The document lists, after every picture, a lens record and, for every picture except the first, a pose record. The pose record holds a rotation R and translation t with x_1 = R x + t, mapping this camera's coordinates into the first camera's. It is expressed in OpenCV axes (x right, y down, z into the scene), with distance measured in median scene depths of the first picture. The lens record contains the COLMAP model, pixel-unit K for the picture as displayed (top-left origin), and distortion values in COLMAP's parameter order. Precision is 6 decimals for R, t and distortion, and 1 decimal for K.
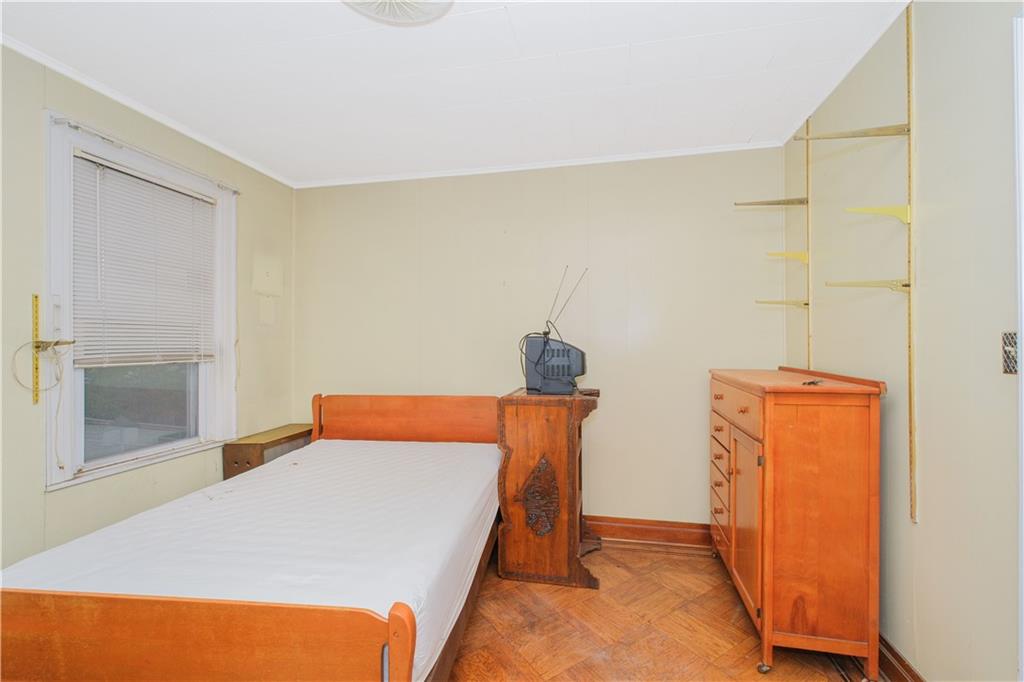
lens RADIAL K [[434.1, 0, 520.0], [0, 434.1, 342.7], [0, 0, 1]] dist [-0.001148, -0.000680]
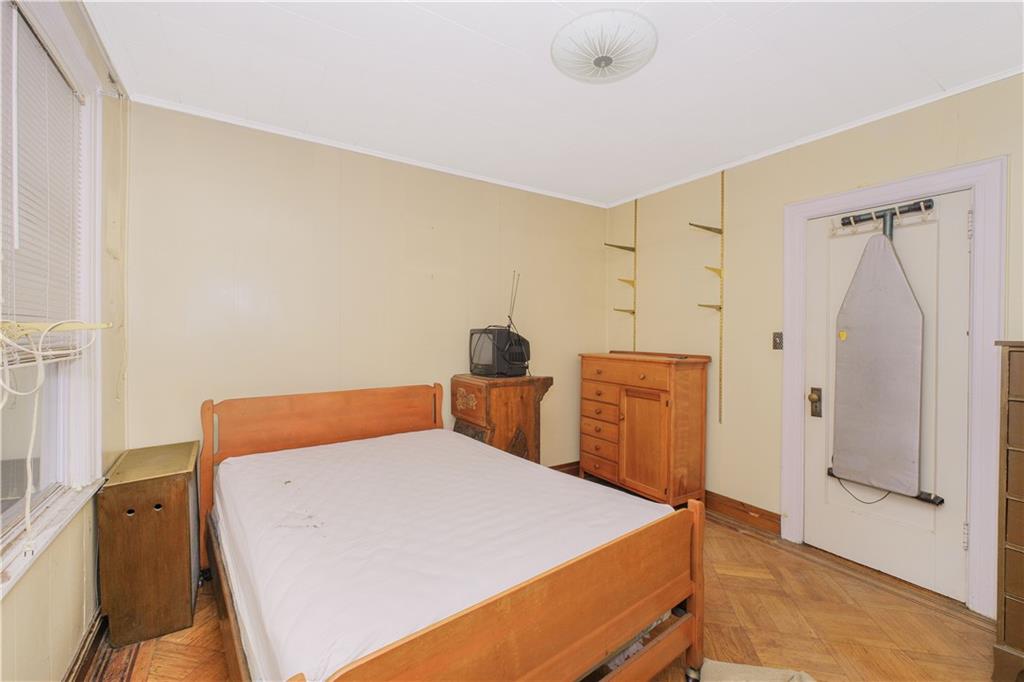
lens RADIAL K [[434.1, 0, 504.5], [0, 434.1, 333.7], [0, 0, 1]] dist [-0.001148, -0.000680]
pose [[0.723396, 0.007642, 0.690391, -0.823880], [-0.009920, 0.999951, -0.000674, -0.001363], [-0.690362, -0.006361, 0.723436, 0.141869]]
